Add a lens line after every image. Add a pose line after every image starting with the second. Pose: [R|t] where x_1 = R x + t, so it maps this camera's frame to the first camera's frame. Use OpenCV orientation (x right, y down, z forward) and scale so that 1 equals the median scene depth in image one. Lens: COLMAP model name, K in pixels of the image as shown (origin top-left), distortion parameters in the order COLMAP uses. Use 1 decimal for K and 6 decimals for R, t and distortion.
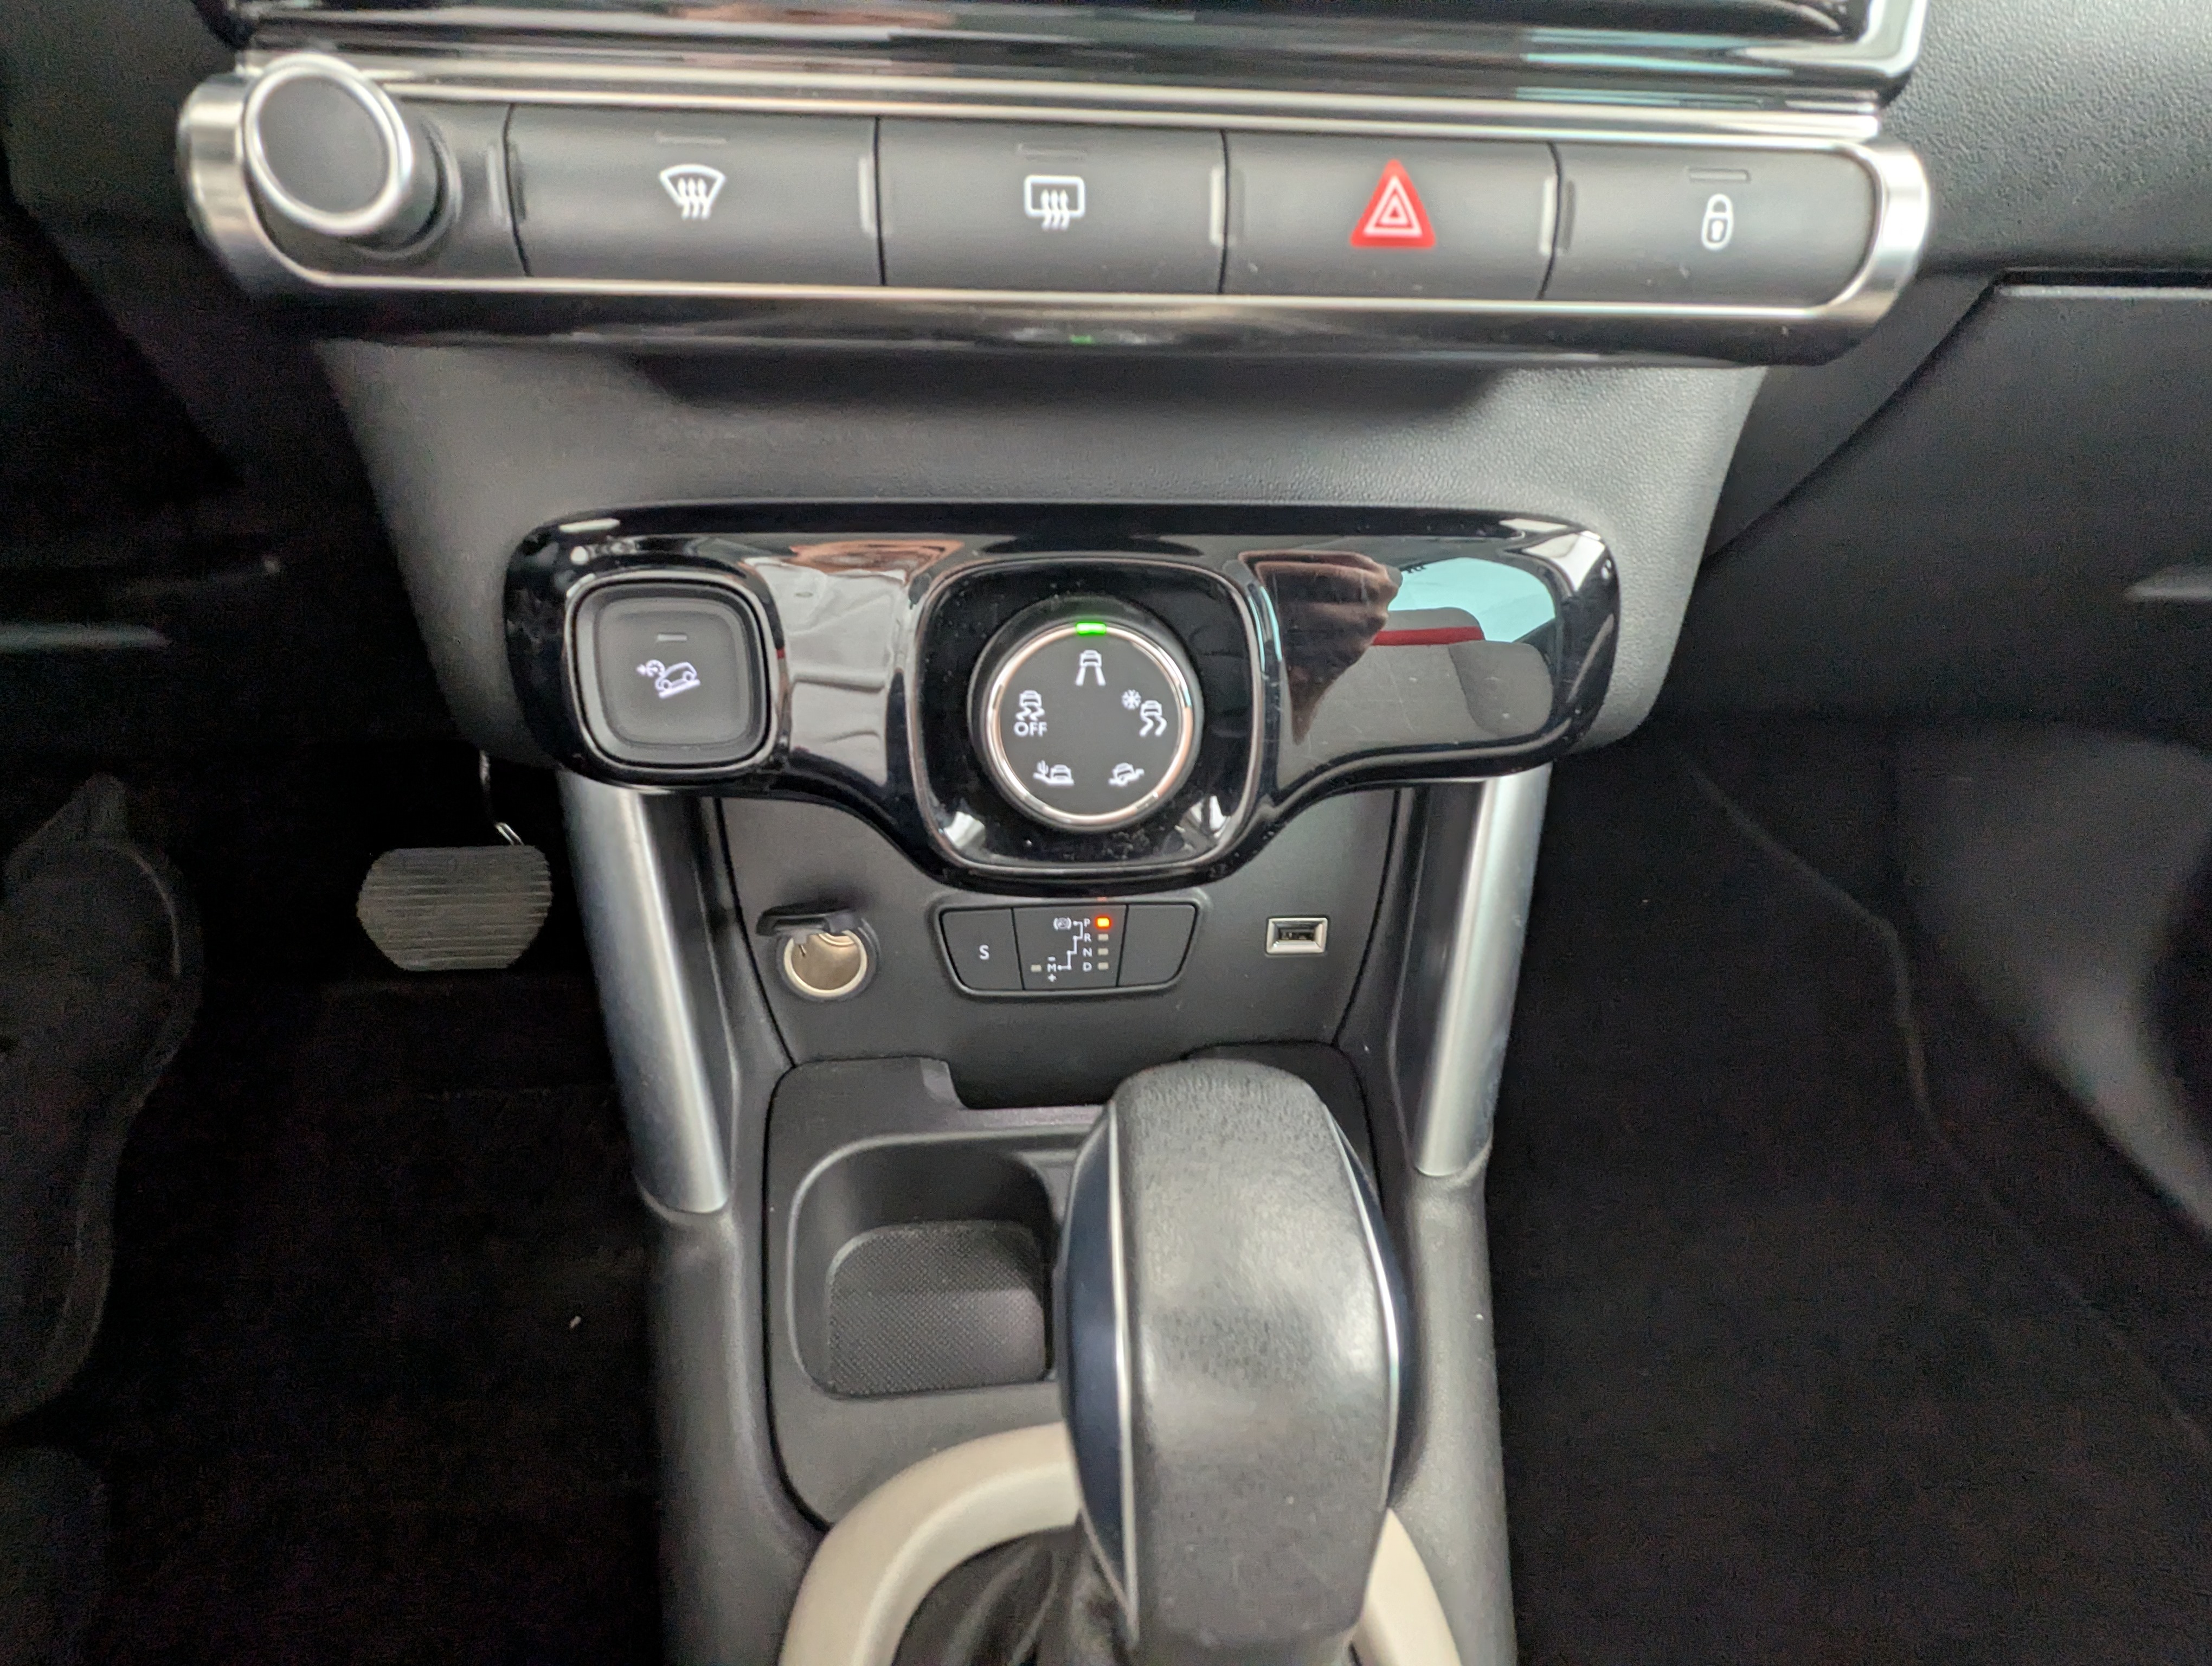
lens RADIAL K [[1061.0, 0, 1098.9], [0, 1061.0, 838.7], [0, 0, 1]] dist [0.003603, 0.001144]
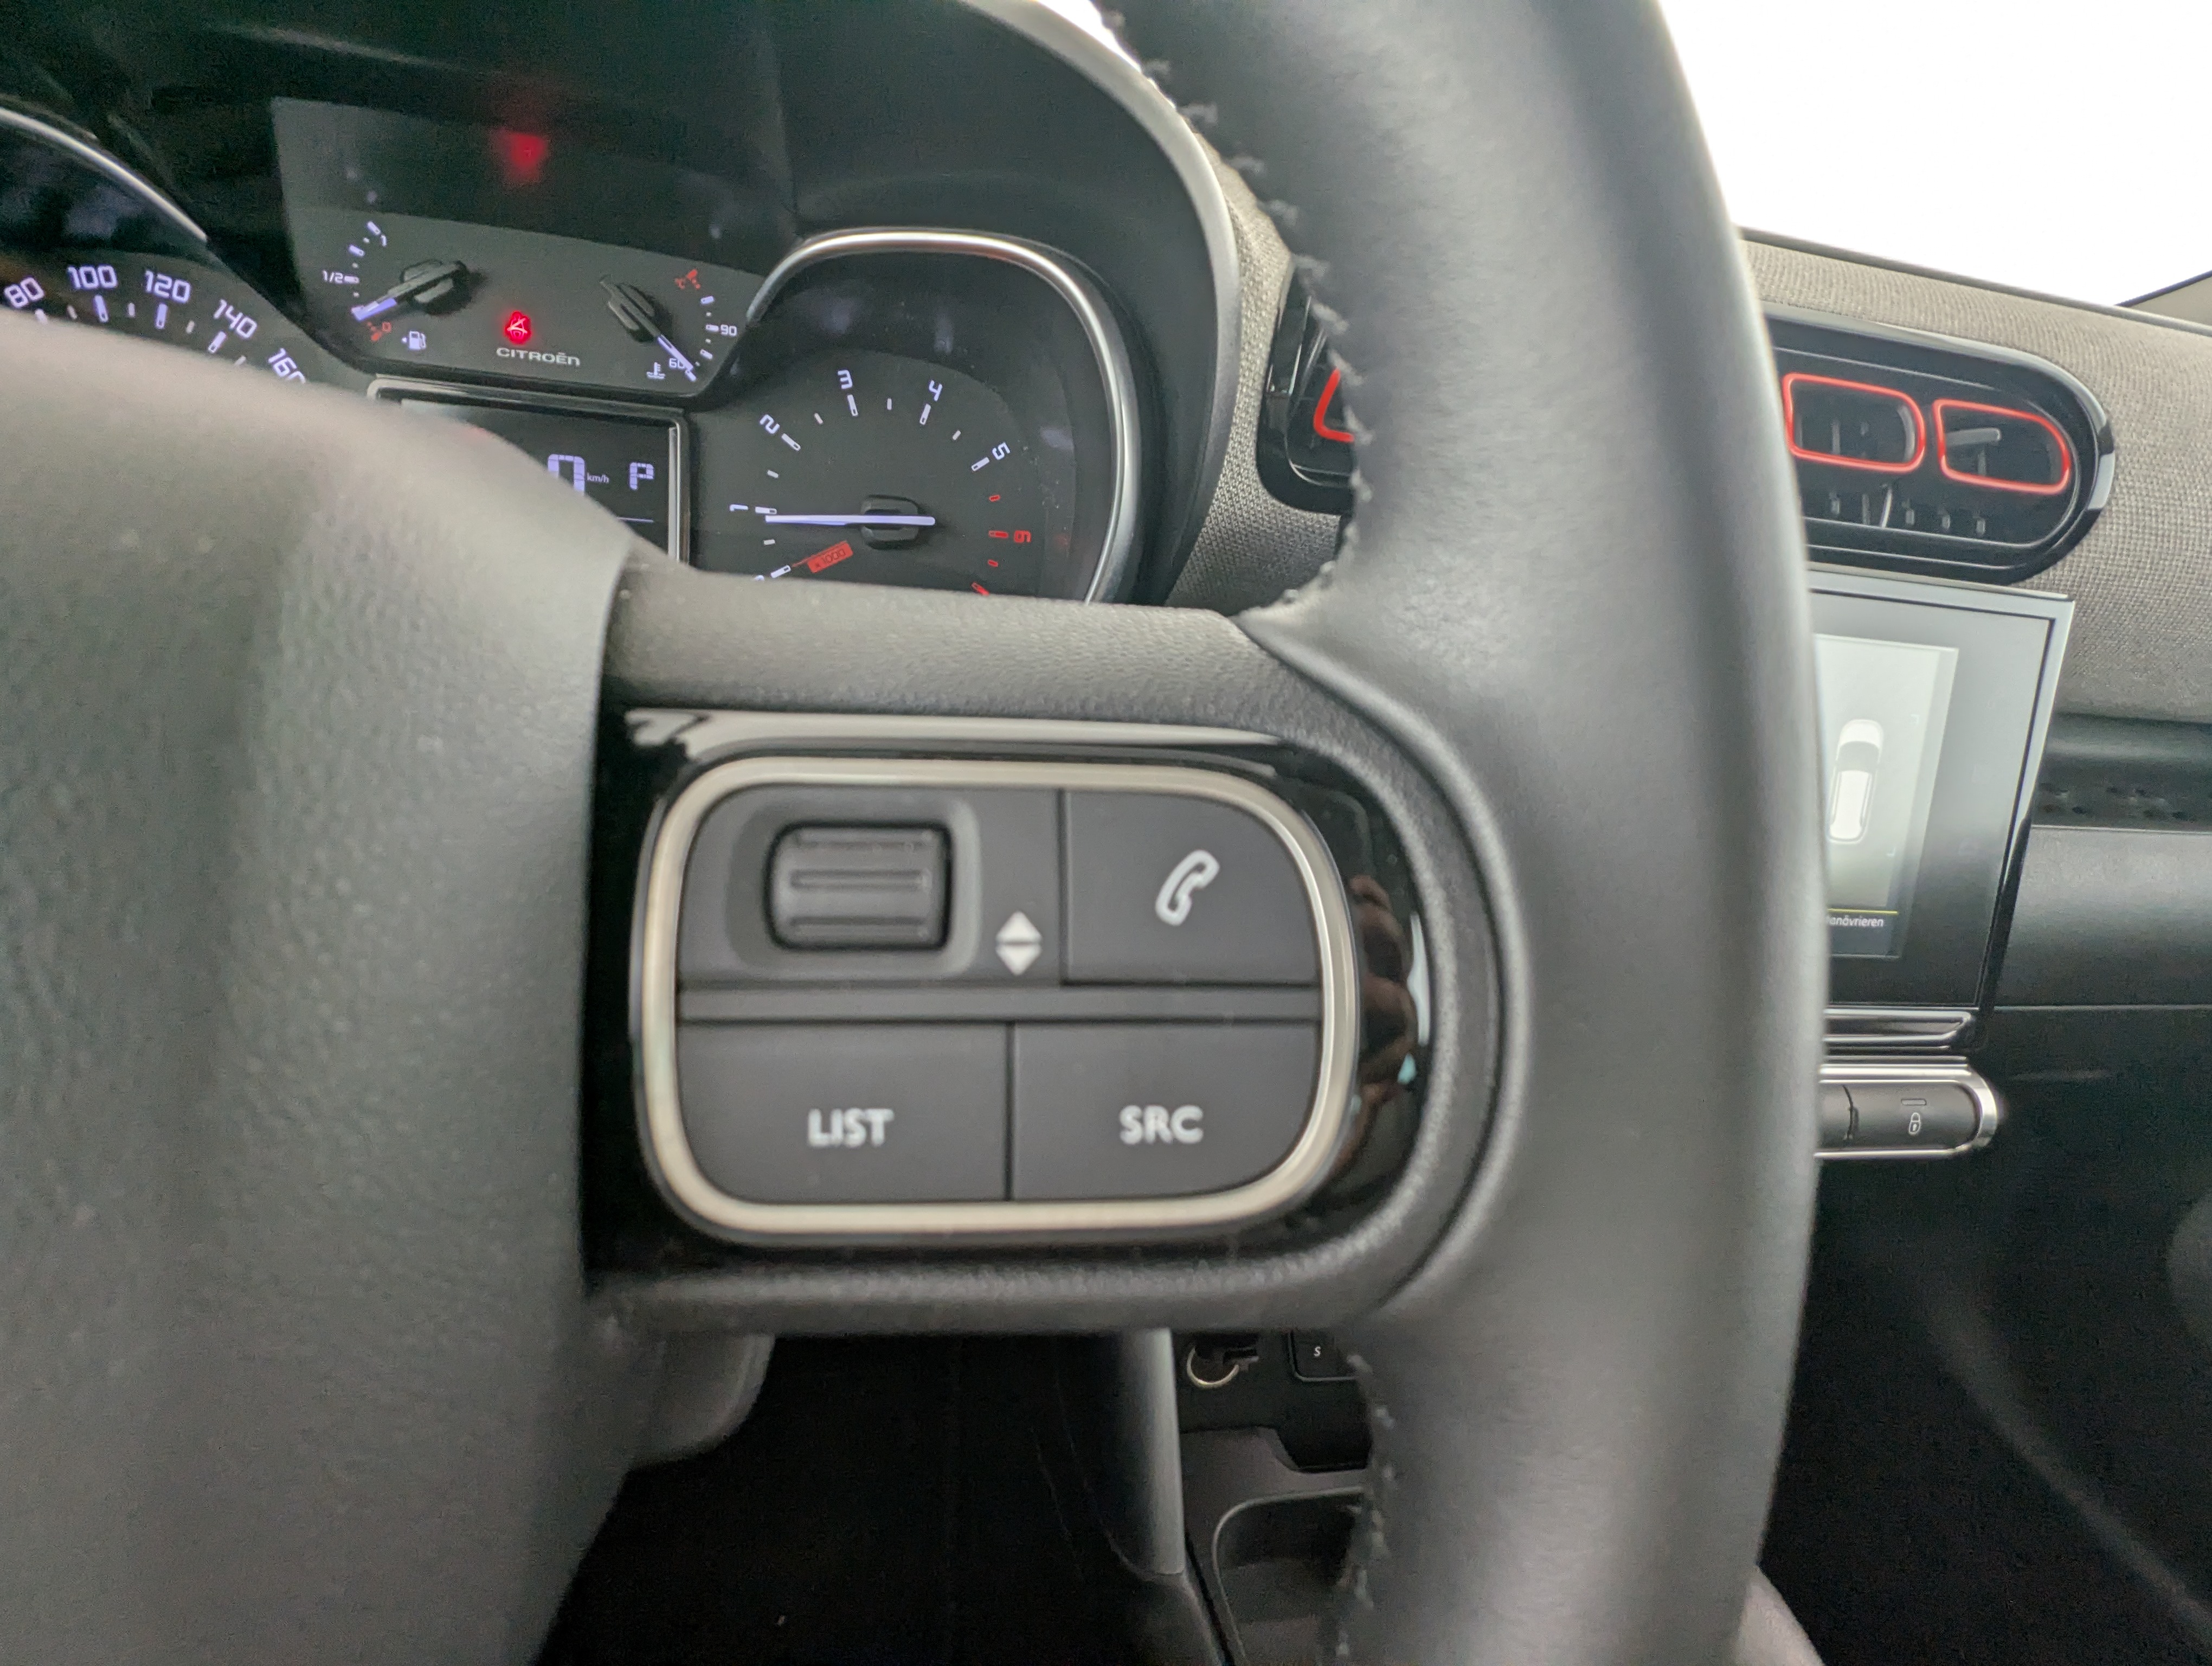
lens RADIAL K [[1038.4, 0, 1102.0], [0, 1038.4, 834.6], [0, 0, 1]] dist [-0.001446, -0.000507]
pose [[0.989945, 0.056299, 0.129762, -0.959671], [-0.035273, 0.986652, -0.158977, -0.536265], [-0.136981, 0.152801, 0.978718, -0.650633]]
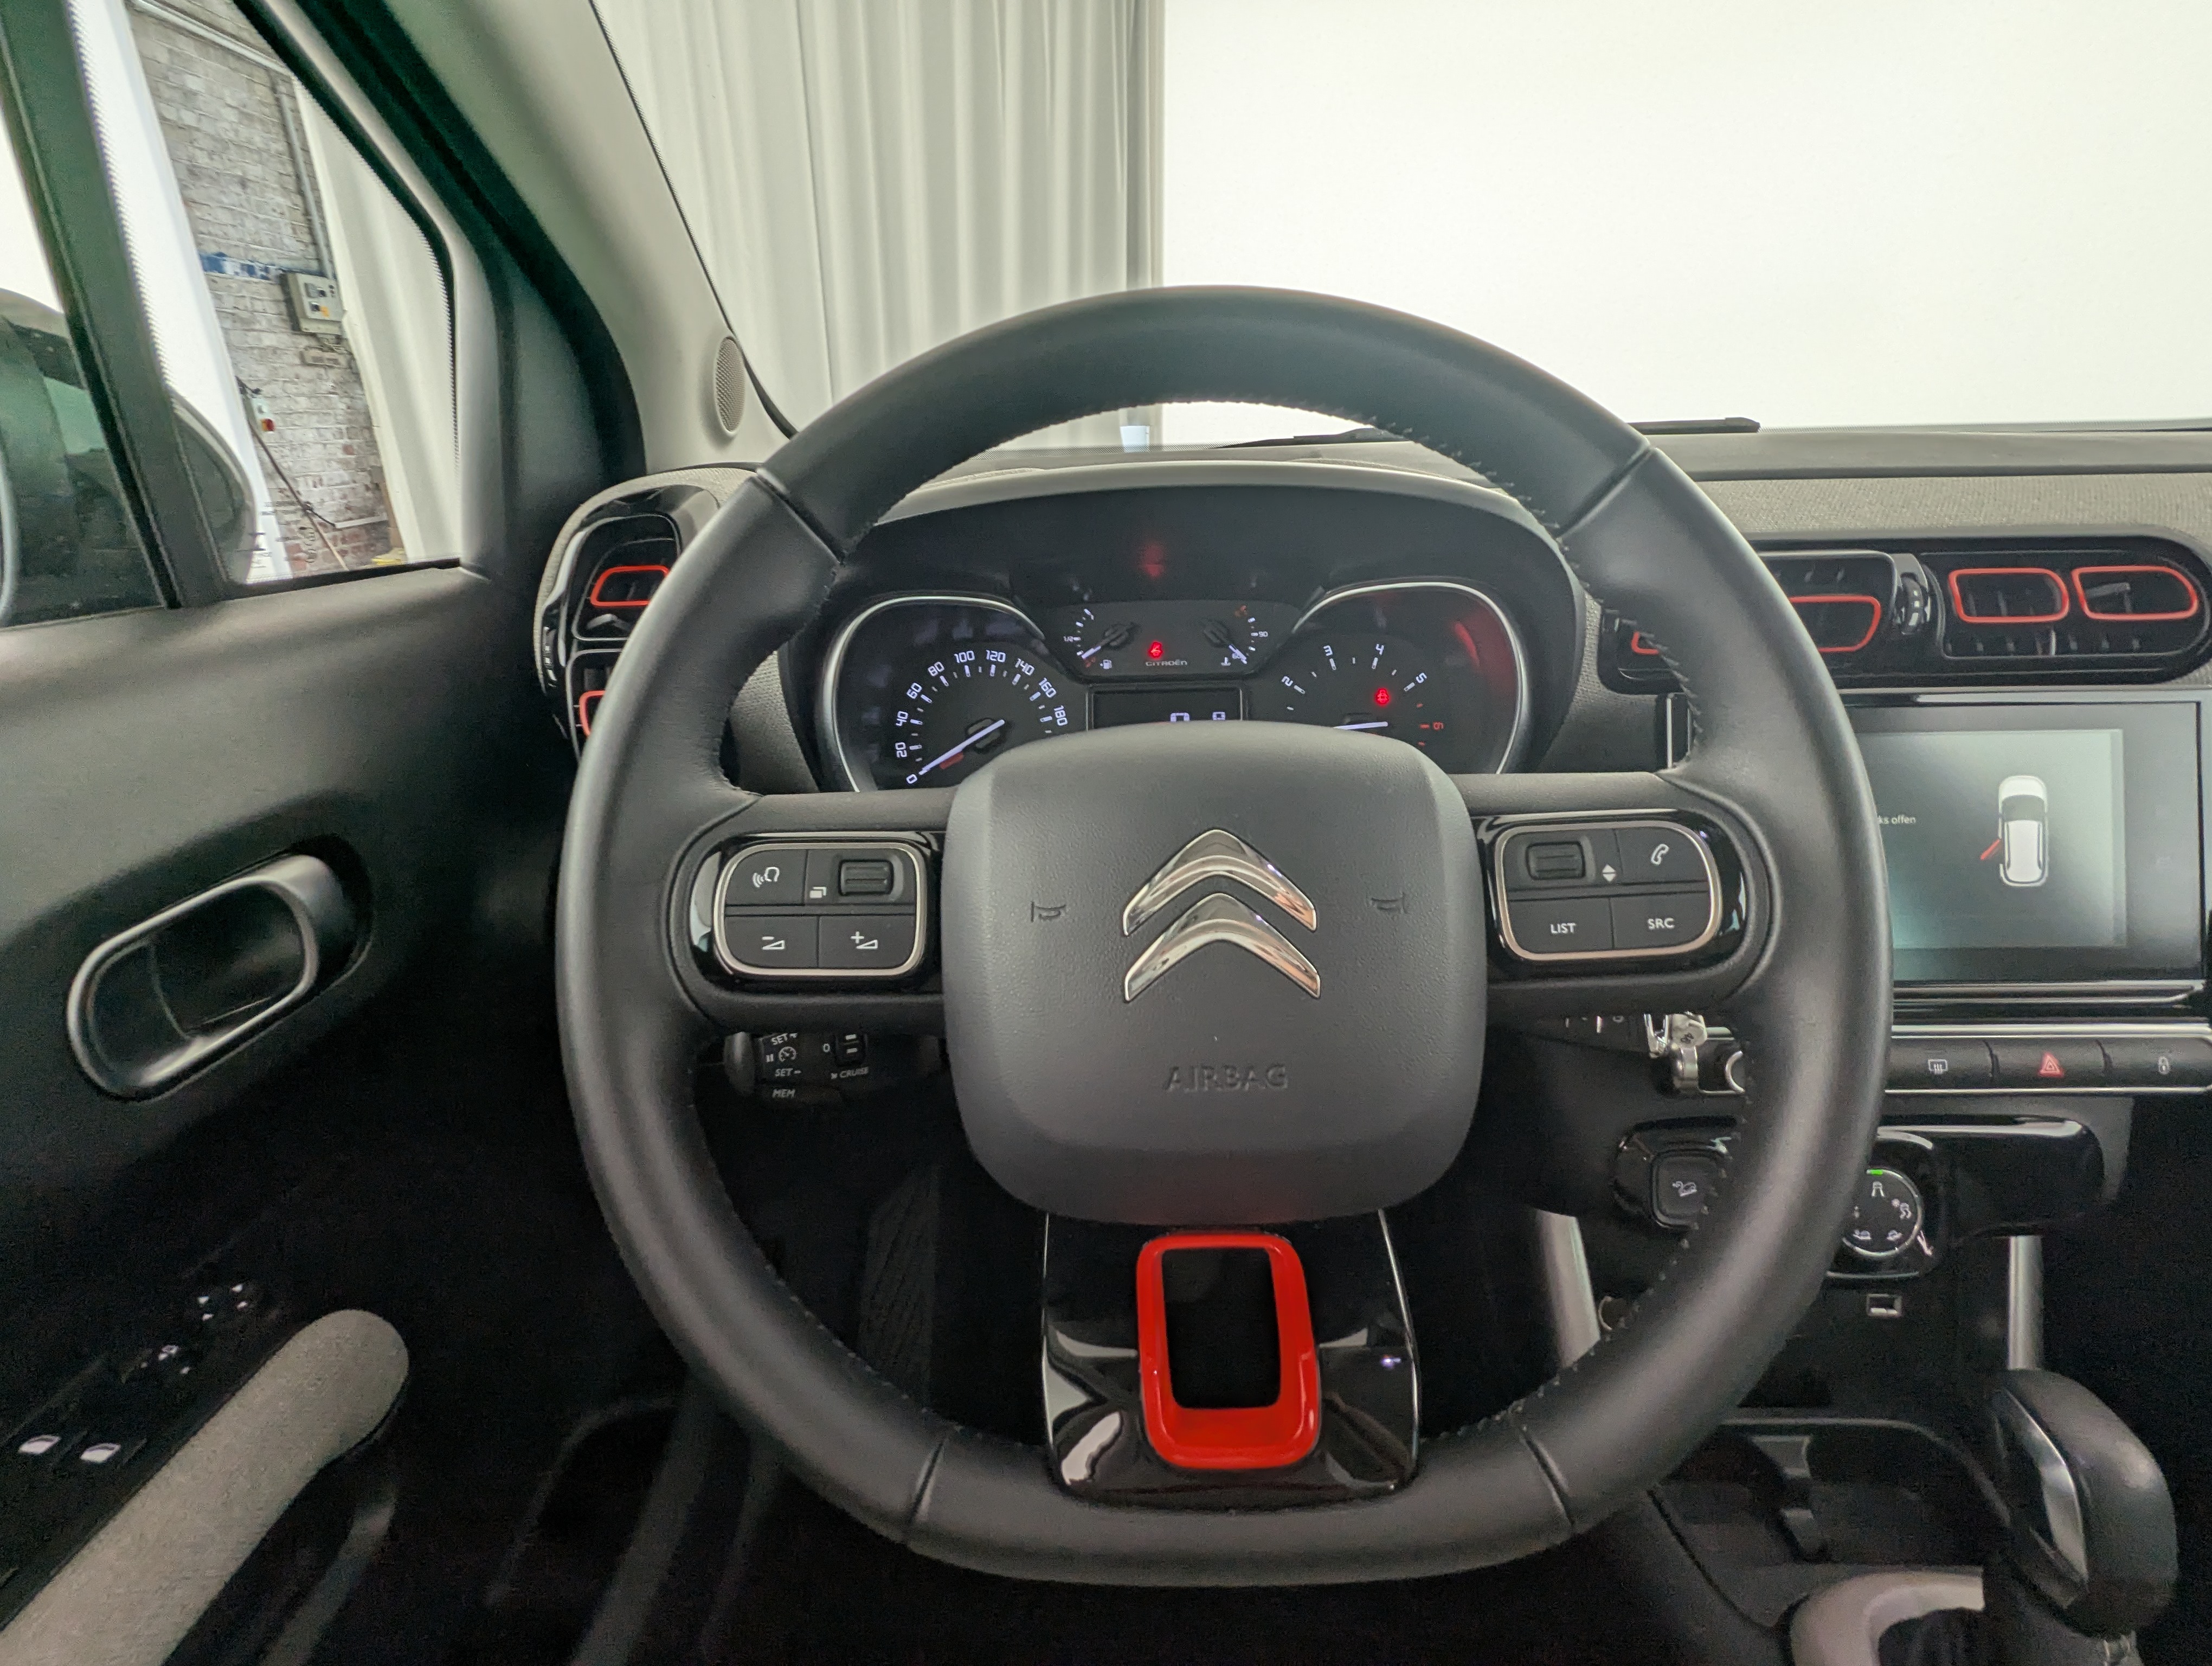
lens RADIAL K [[1031.2, 0, 1106.0], [0, 1031.2, 833.0], [0, 0, 1]] dist [0.001737, -0.000445]
pose [[0.993167, -0.014980, -0.115740, -1.422128], [-0.019772, 0.955796, -0.293364, -0.207303], [0.115019, 0.293648, 0.948969, -1.603430]]
